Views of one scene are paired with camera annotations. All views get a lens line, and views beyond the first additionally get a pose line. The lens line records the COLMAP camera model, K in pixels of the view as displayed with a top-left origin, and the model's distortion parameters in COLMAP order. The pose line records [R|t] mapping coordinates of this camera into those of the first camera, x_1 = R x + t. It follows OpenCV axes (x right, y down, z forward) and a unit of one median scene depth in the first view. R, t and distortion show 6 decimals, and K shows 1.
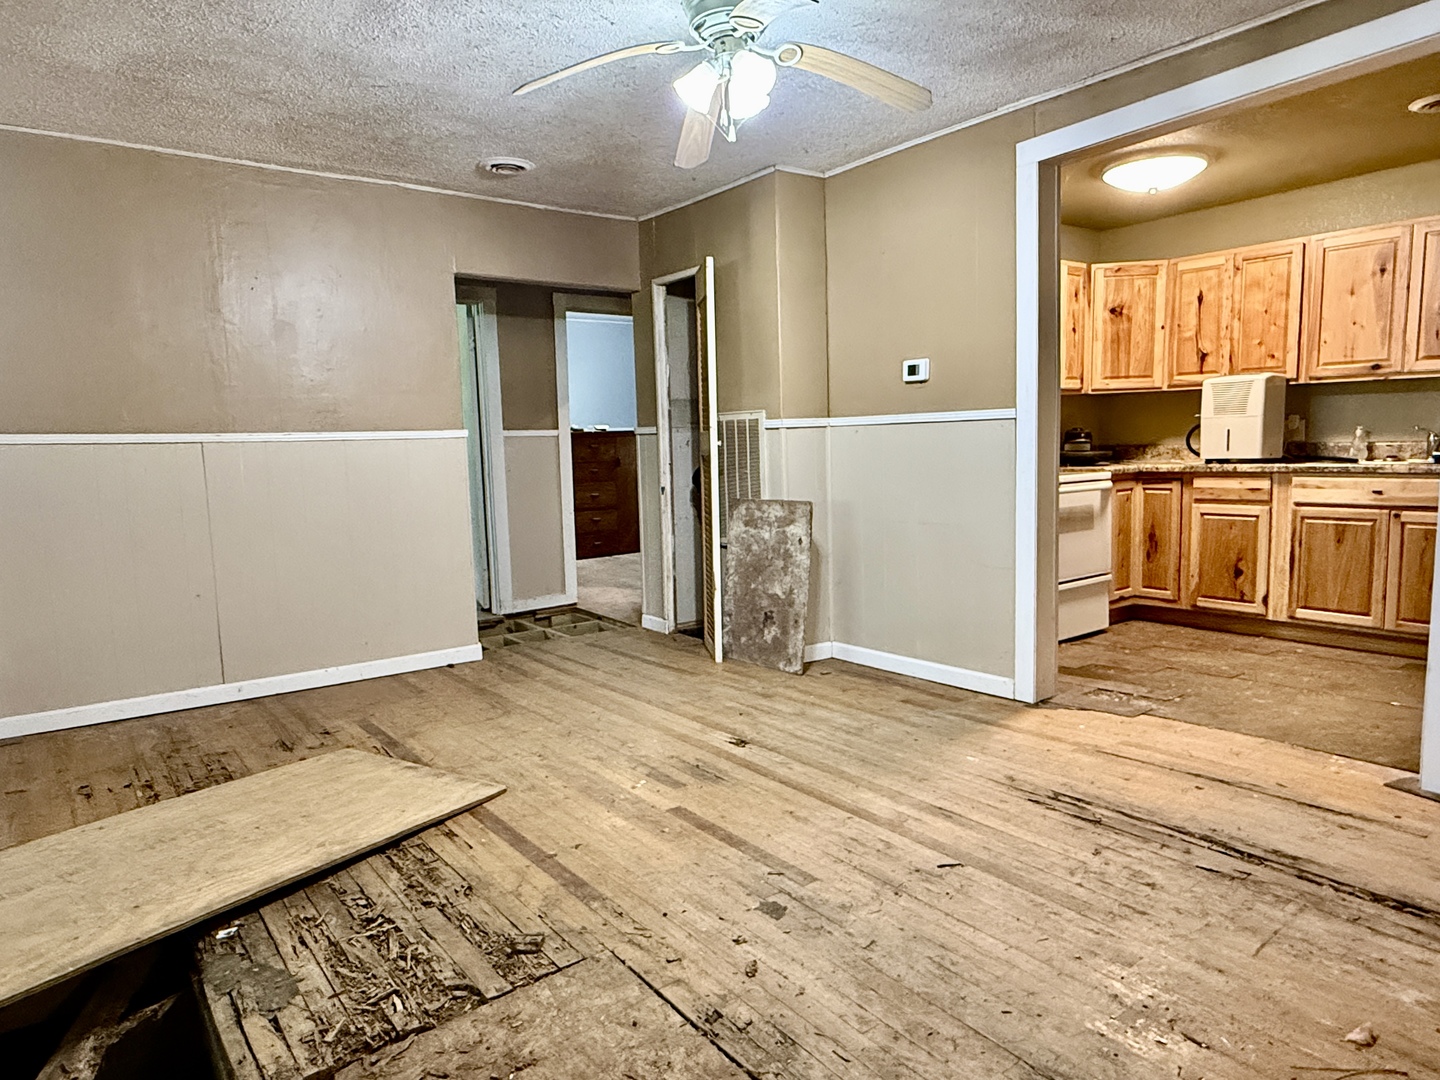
lens RADIAL K [[917.6, 0, 721.6], [0, 917.6, 548.9], [0, 0, 1]] dist [0.001686, 0.001732]
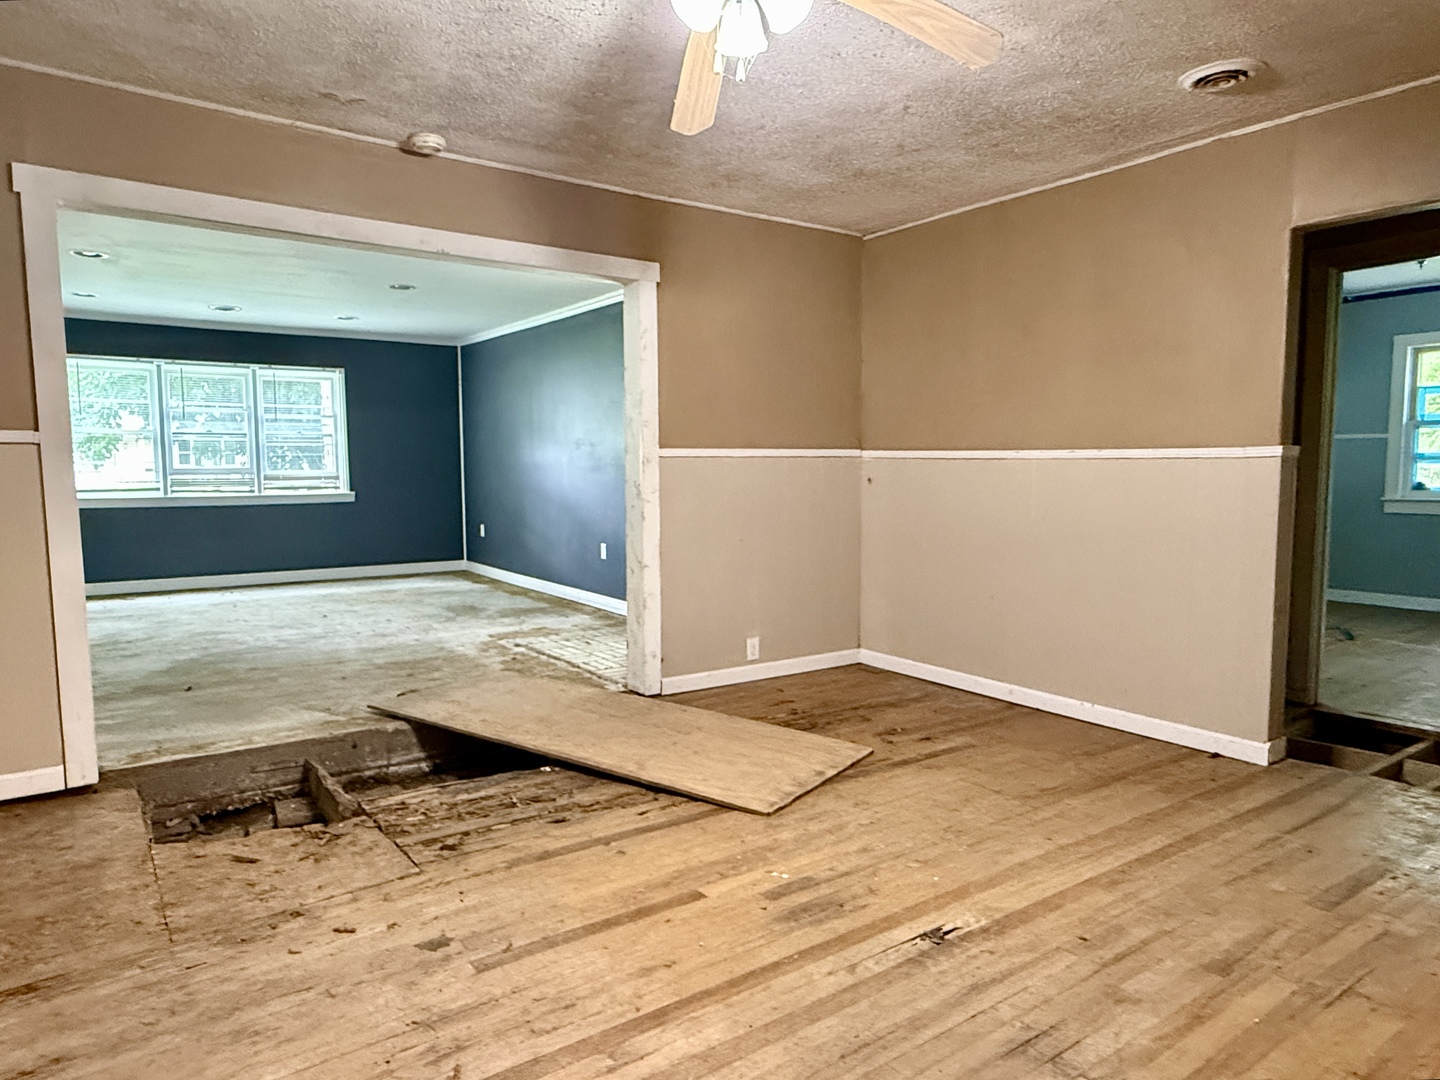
lens RADIAL K [[917.6, 0, 721.6], [0, 917.6, 548.9], [0, 0, 1]] dist [0.001686, 0.001732]
pose [[-0.025373, 0.118301, -0.992654, 0.484239], [-0.117474, 0.985741, 0.120480, -0.091826], [0.992752, 0.119668, -0.011114, 0.621454]]
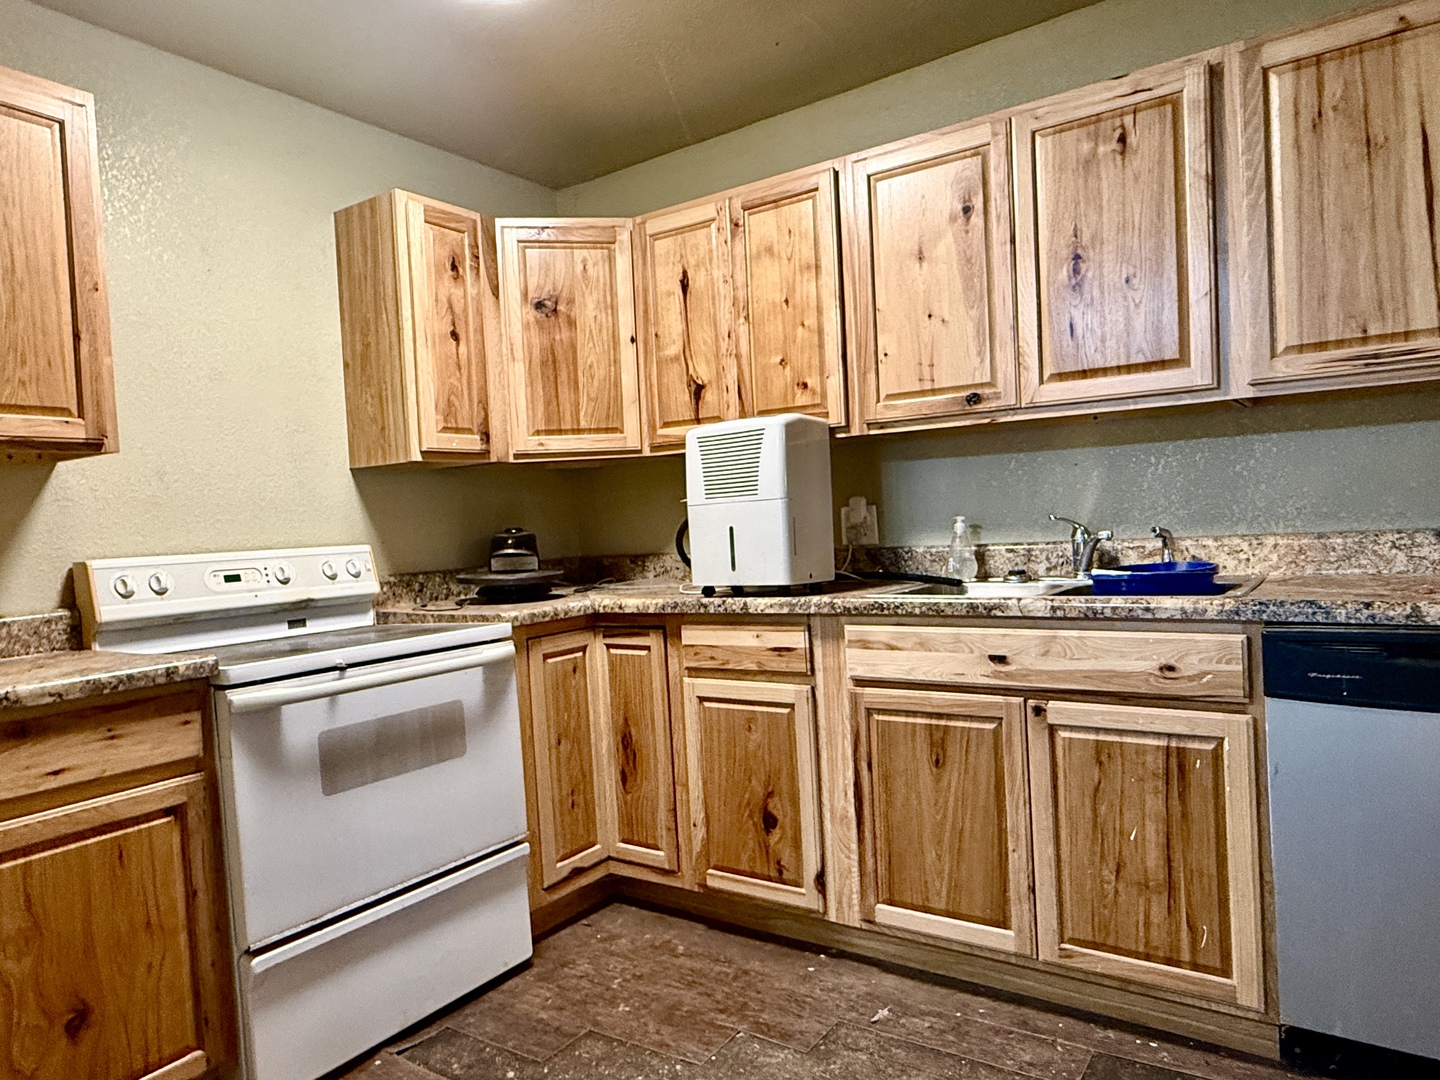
lens RADIAL K [[917.6, 0, 721.6], [0, 917.6, 548.9], [0, 0, 1]] dist [0.001686, 0.001732]
pose [[0.949293, -0.032018, 0.312758, 0.425714], [0.063824, 0.993712, -0.091993, -0.079687], [-0.307846, 0.107290, 0.945368, 0.582171]]
